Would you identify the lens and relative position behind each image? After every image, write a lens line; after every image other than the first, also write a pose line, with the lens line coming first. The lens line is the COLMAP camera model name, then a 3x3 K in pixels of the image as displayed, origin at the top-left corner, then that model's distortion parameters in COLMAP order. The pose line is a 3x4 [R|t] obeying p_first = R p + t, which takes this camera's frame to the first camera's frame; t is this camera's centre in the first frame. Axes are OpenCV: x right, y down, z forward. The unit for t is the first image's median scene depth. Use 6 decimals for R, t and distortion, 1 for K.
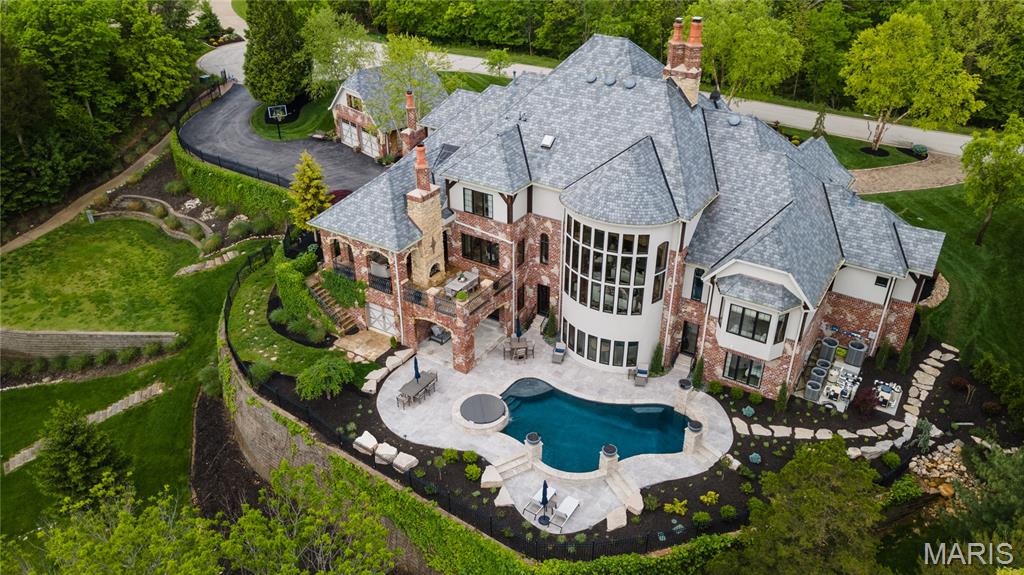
lens RADIAL K [[730.3, 0, 512.0], [0, 730.3, 287.5], [0, 0, 1]] dist [0.002186, 0.000797]
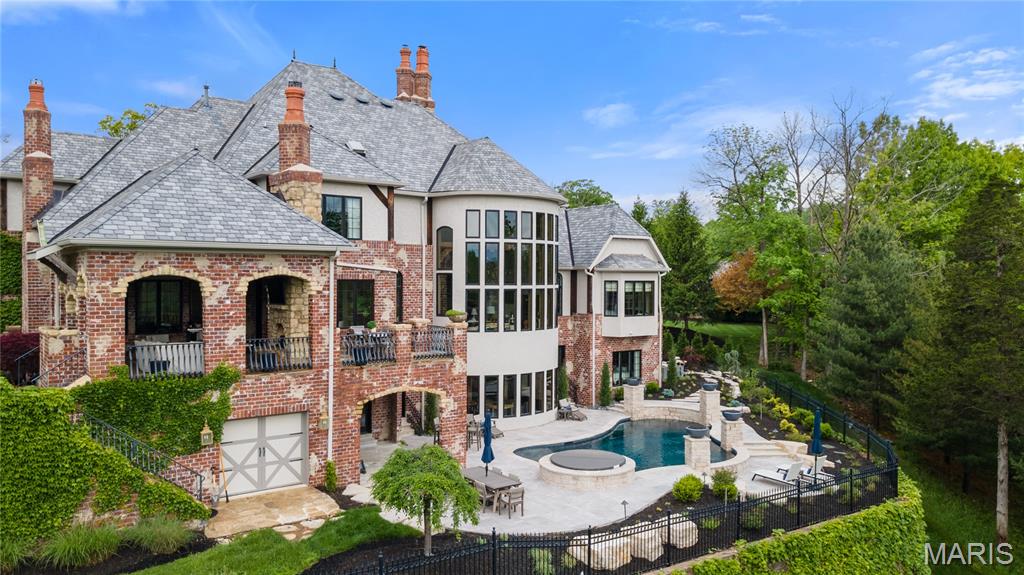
lens RADIAL K [[730.3, 0, 512.0], [0, 730.3, 287.5], [0, 0, 1]] dist [0.002186, 0.000797]
pose [[0.355748, -0.016420, 0.934438, -0.563594], [0.455332, 0.876199, -0.157952, 0.098572], [-0.816159, 0.481670, 0.319183, 0.719933]]
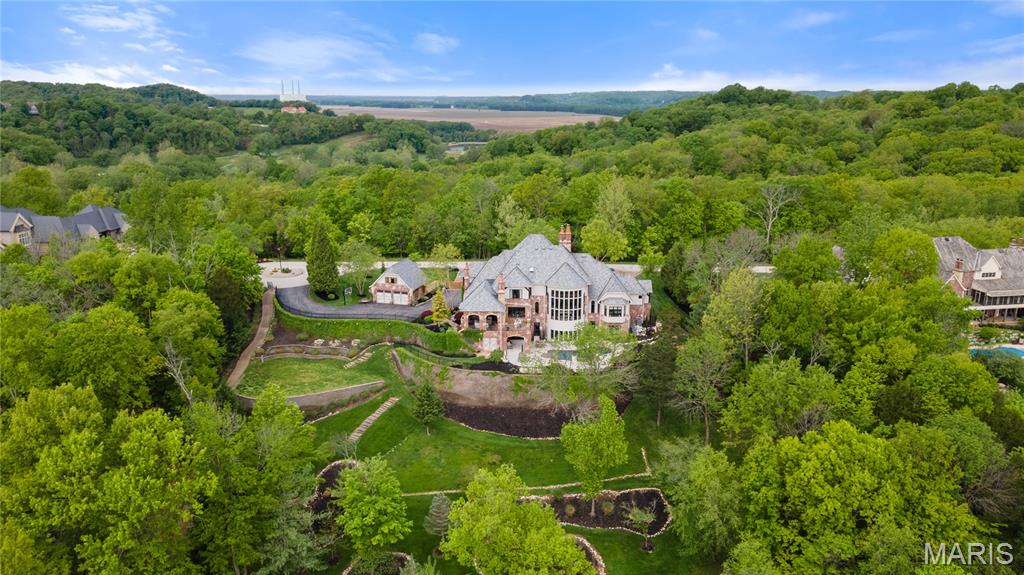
lens RADIAL K [[730.3, 0, 512.0], [0, 730.3, 287.5], [0, 0, 1]] dist [0.002186, 0.000797]
pose [[0.859188, -0.129453, 0.495014, -1.432459], [0.263799, 0.941042, -0.211777, 0.445513], [-0.438414, 0.312540, 0.842682, -1.339081]]
